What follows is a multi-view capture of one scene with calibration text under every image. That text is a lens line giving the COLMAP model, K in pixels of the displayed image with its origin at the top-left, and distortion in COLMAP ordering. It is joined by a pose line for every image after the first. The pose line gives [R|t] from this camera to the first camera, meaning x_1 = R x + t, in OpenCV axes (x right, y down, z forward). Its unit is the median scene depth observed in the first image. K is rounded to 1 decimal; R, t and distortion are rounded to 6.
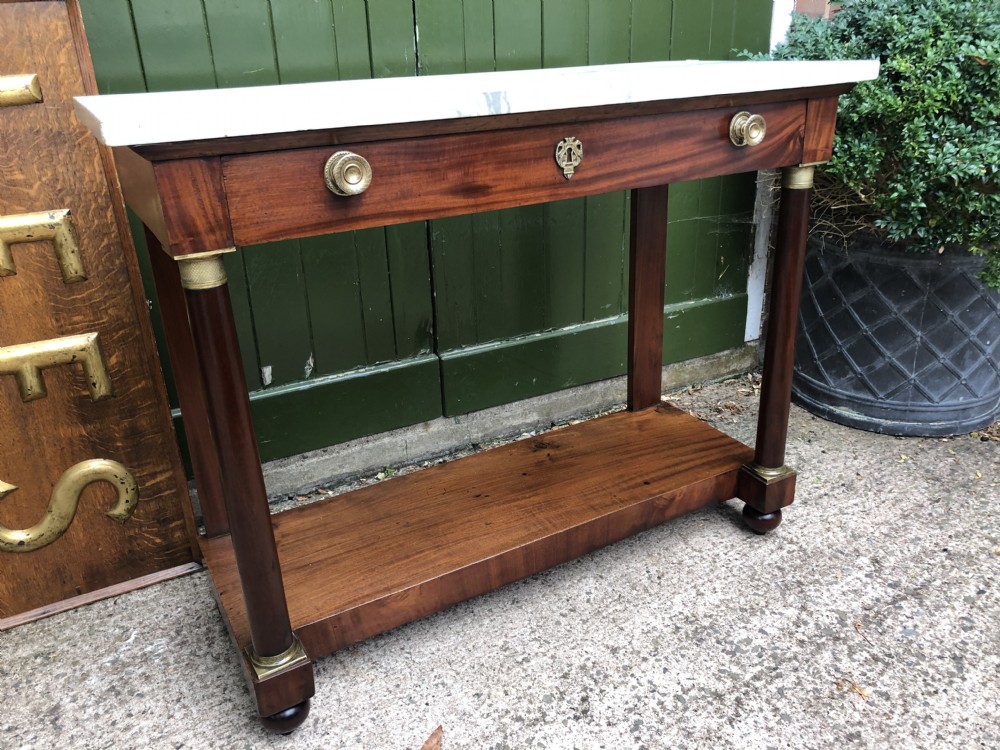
lens RADIAL K [[823.0, 0, 513.4], [0, 823.0, 368.6], [0, 0, 1]] dist [0.032484, -0.022158]
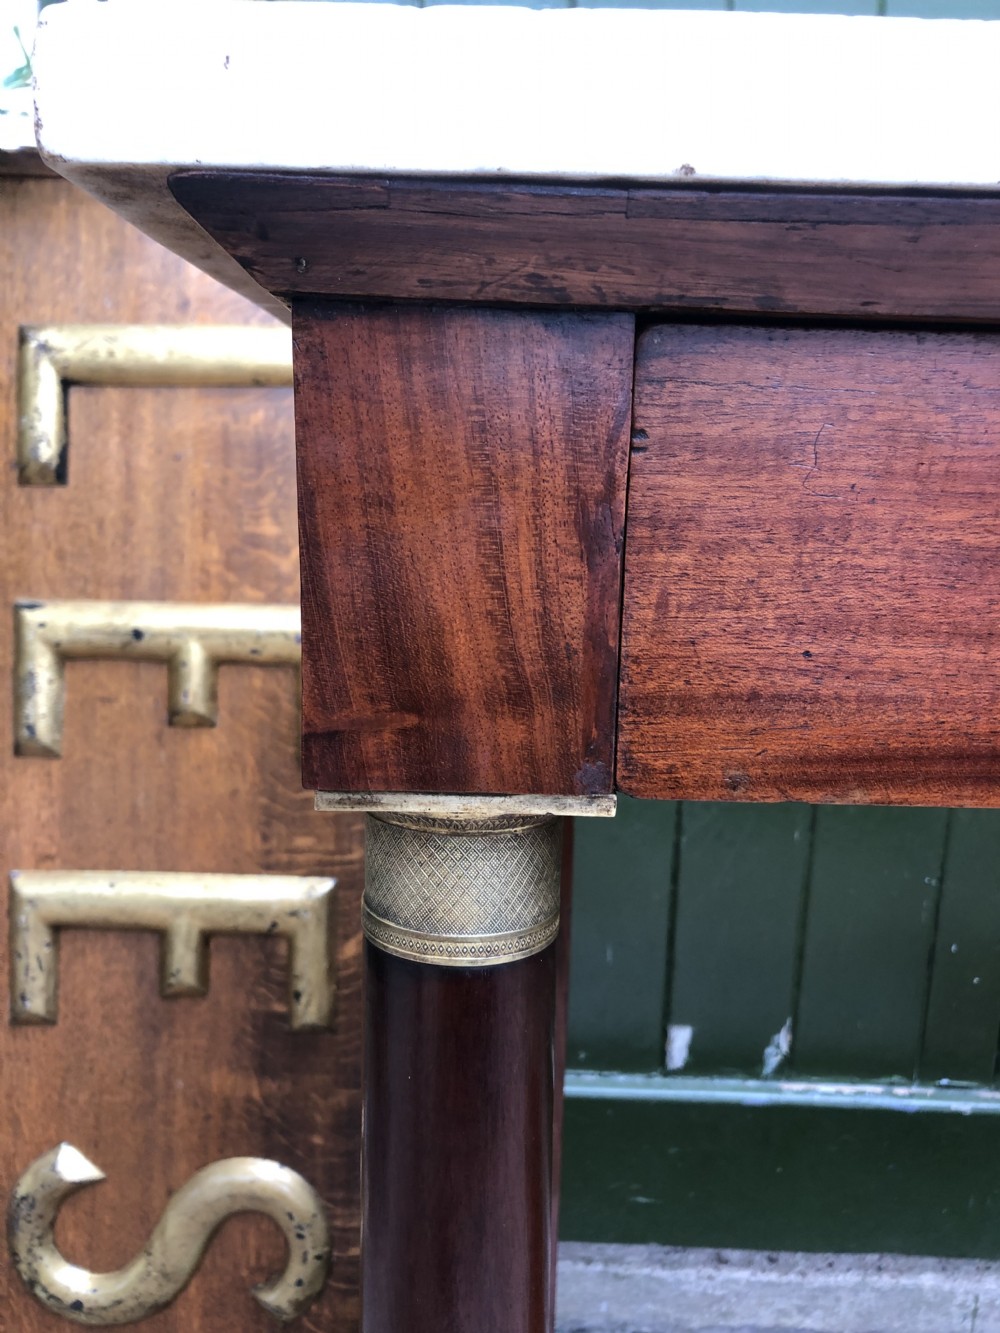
lens RADIAL K [[1124.3, 0, 485.1], [0, 1124.3, 665.2], [0, 0, 1]] dist [-0.011880, 0.021116]
pose [[0.862963, 0.140915, -0.485219, -0.151789], [-0.240251, 0.959253, -0.148705, -0.082664], [0.444493, 0.244901, 0.861655, 0.476348]]
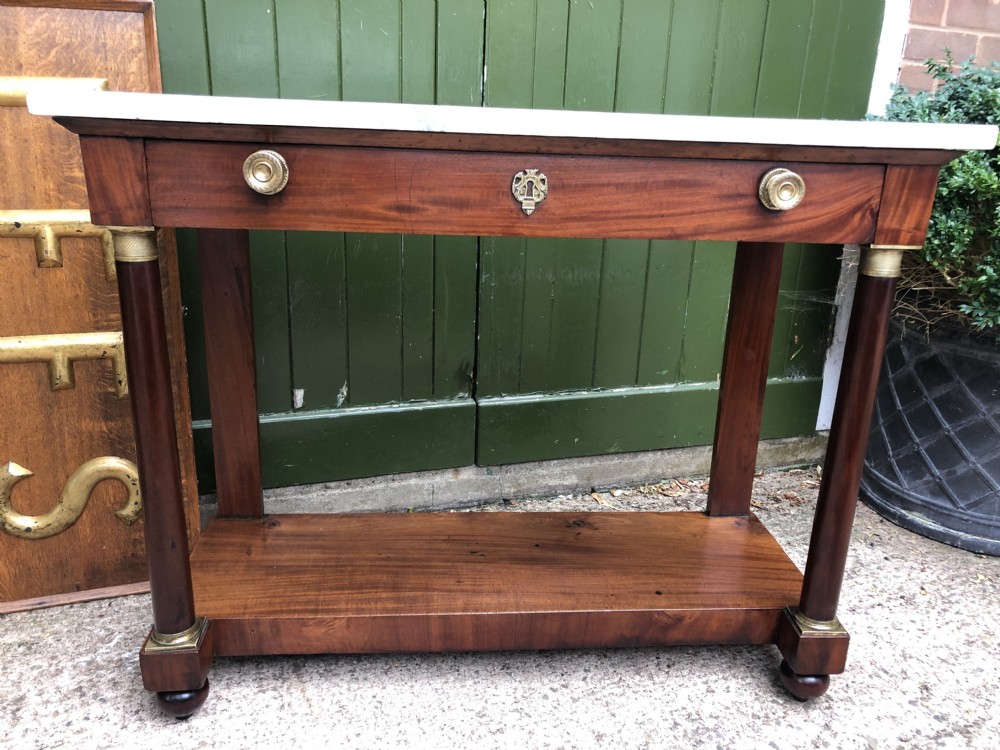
lens RADIAL K [[823.0, 0, 510.2], [0, 823.0, 377.7], [0, 0, 1]] dist [0.032484, -0.022158]
pose [[0.984584, 0.111166, -0.135041, 0.097175], [-0.121669, 0.989944, -0.072166, 0.028212], [0.125660, 0.087484, 0.988209, 0.058266]]
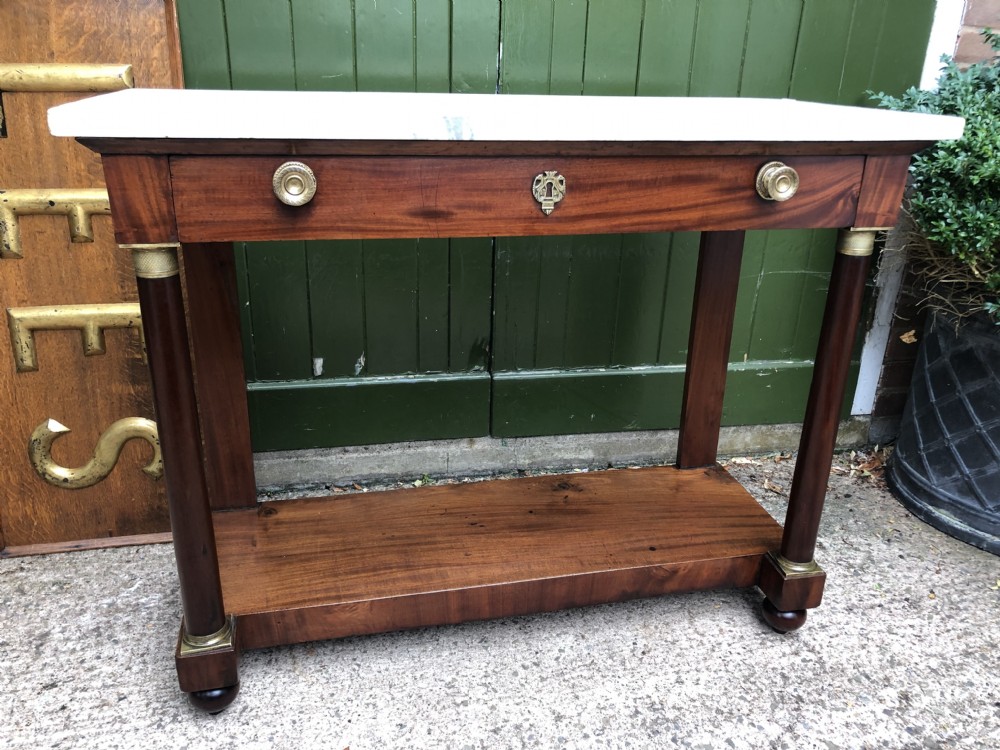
lens RADIAL K [[823.0, 0, 505.2], [0, 823.0, 367.6], [0, 0, 1]] dist [0.032484, -0.022158]
pose [[0.954783, 0.161571, -0.249566, 0.217351], [-0.165372, 0.986214, 0.005809, -0.041620], [0.247064, 0.035725, 0.968340, 0.061853]]
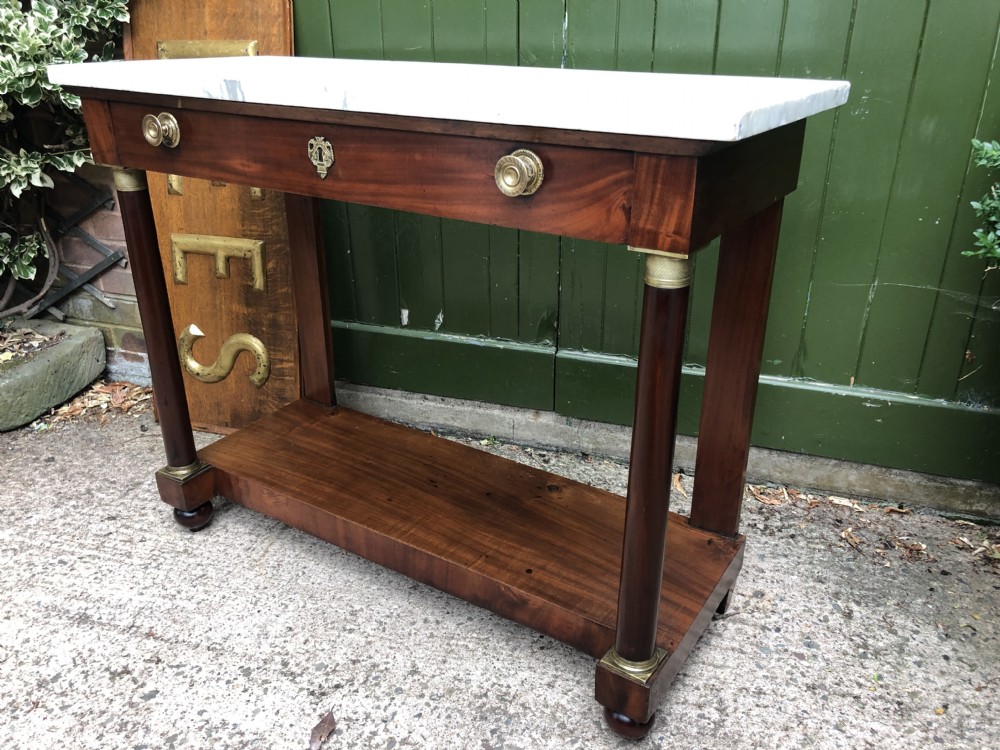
lens RADIAL K [[823.0, 0, 511.7], [0, 823.0, 371.8], [0, 0, 1]] dist [0.032484, -0.022158]
pose [[0.685376, 0.319478, -0.654366, 0.670644], [-0.298165, 0.942958, 0.148081, -0.155638], [0.664348, 0.093618, 0.741537, 0.304092]]
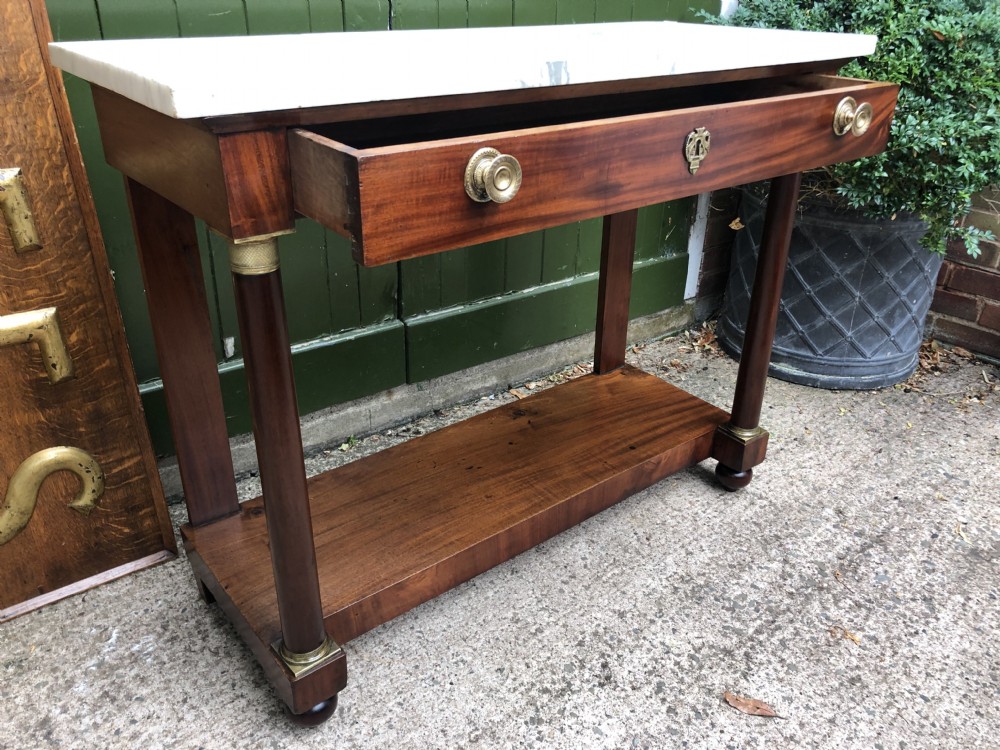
lens RADIAL K [[823.0, 0, 510.2], [0, 823.0, 369.7], [0, 0, 1]] dist [0.032484, -0.022158]
pose [[0.986275, -0.023139, 0.163484, -0.162260], [0.011722, 0.997446, 0.070458, -0.033048], [-0.164696, -0.067575, 0.984027, 0.033359]]
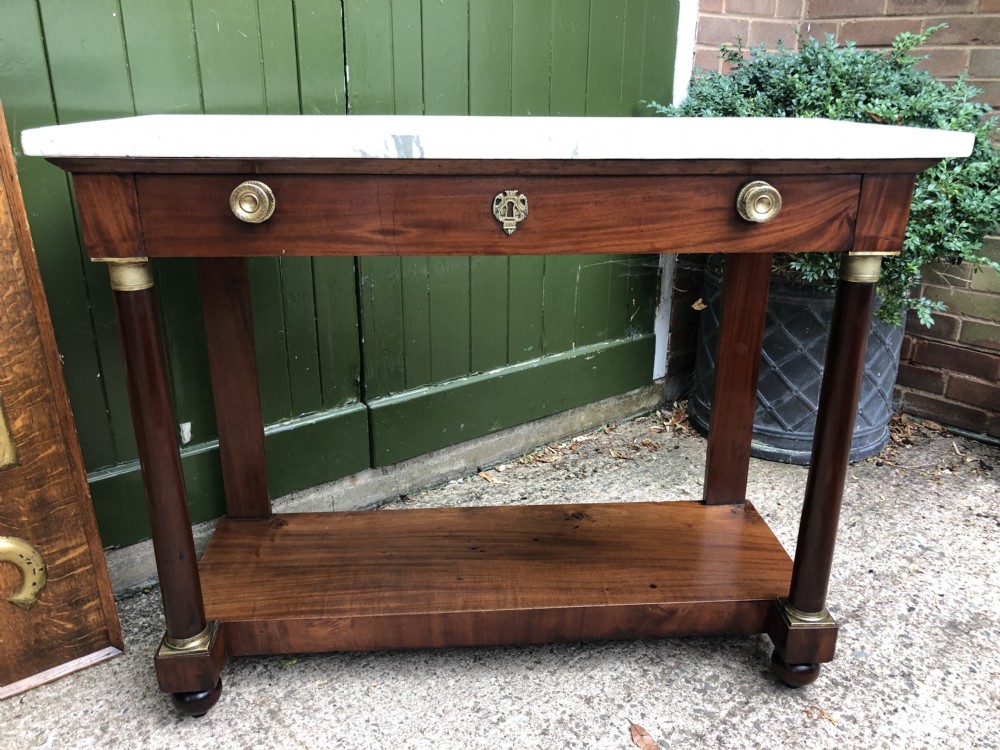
lens RADIAL K [[823.0, 0, 512.9], [0, 823.0, 372.1], [0, 0, 1]] dist [0.032484, -0.022158]
pose [[0.983288, -0.028549, 0.179803, -0.121452], [0.036962, 0.998364, -0.043615, -0.006735], [-0.178264, 0.049532, 0.982735, 0.032726]]
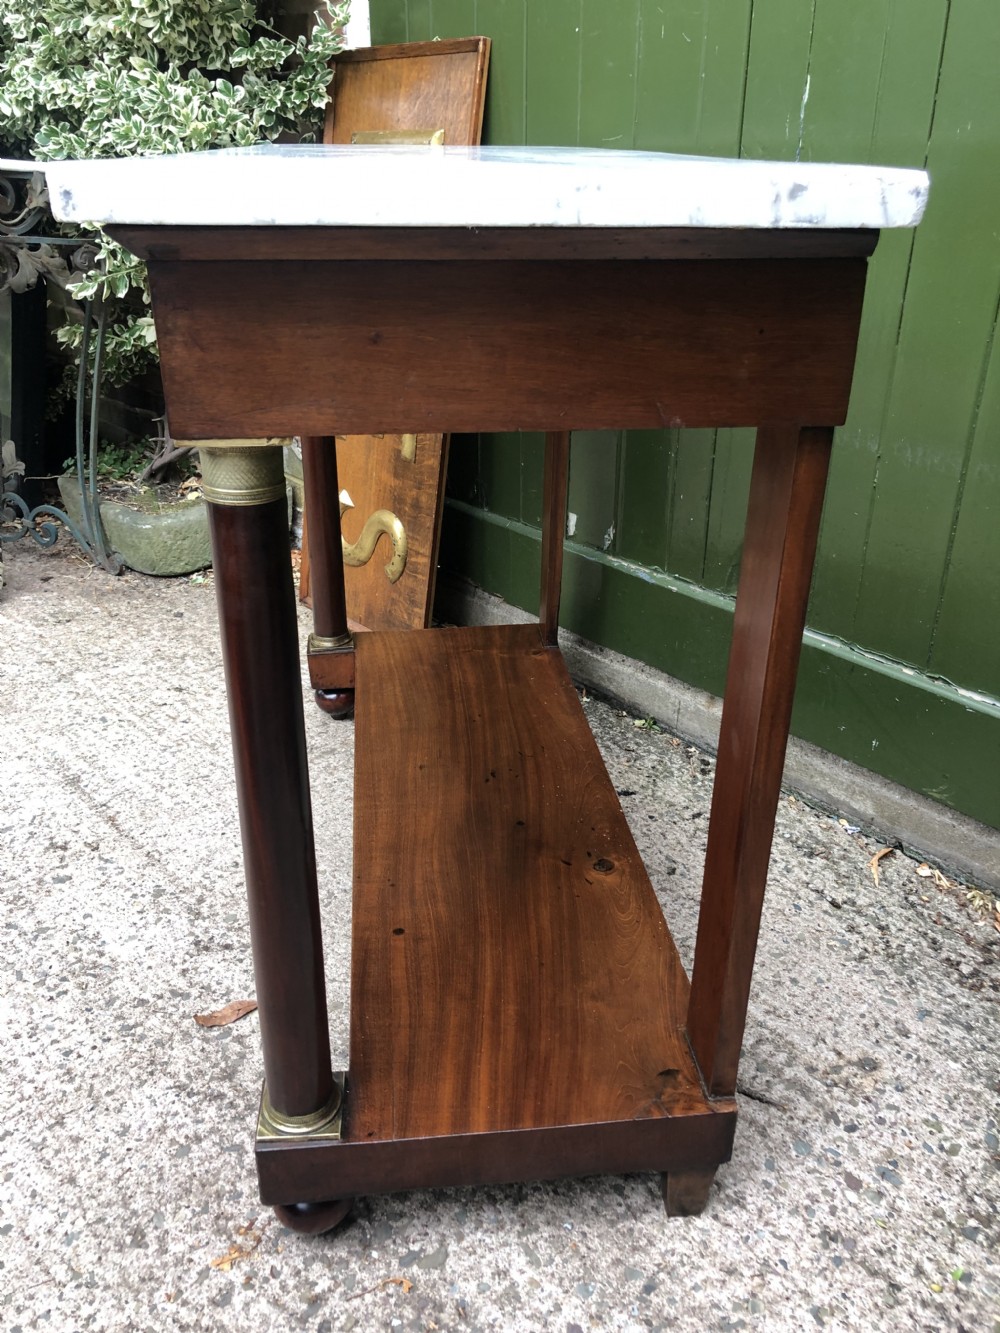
lens RADIAL K [[1097.1, 0, 483.1], [0, 1097.1, 657.1], [0, 0, 1]] dist [0.032484, -0.022158]
pose [[0.201590, 0.447071, -0.871487, 0.811631], [-0.382992, 0.854893, 0.349965, -0.265231], [0.901487, 0.263223, 0.343562, 0.678196]]
